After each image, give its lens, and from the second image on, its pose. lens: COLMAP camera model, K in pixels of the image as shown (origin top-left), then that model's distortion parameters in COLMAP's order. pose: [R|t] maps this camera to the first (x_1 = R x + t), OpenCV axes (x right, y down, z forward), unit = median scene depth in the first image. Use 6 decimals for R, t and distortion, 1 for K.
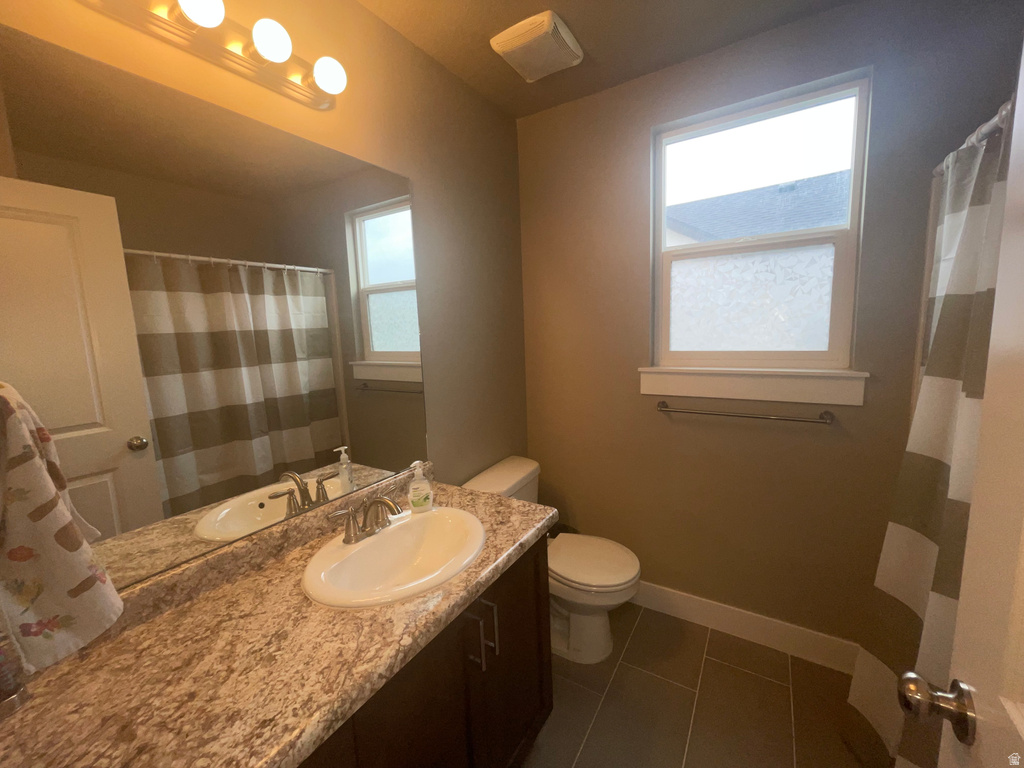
lens RADIAL K [[408.3, 0, 512.0], [0, 408.3, 384.0], [0, 0, 1]] dist [0.002261, -0.000114]
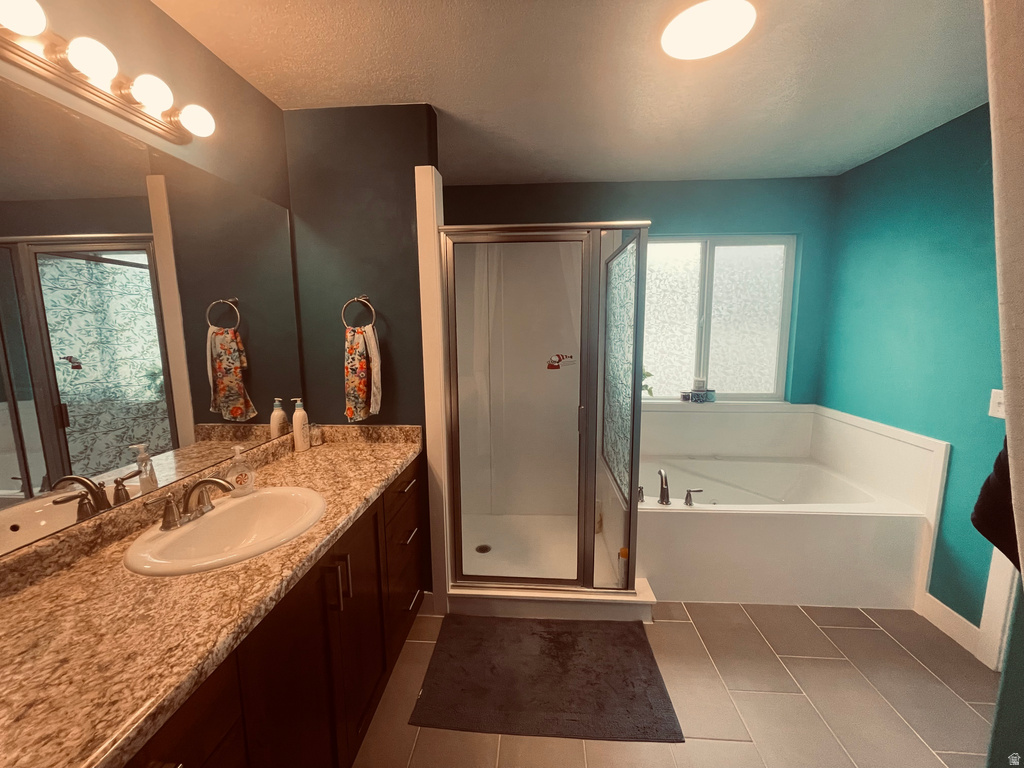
lens RADIAL K [[408.3, 0, 512.0], [0, 408.3, 384.0], [0, 0, 1]] dist [0.002261, -0.000114]
pose [[0.877741, -0.034709, 0.477877, -0.186441], [0.038036, 0.999273, 0.002715, 0.083368], [-0.477623, 0.015794, 0.878423, -0.283991]]
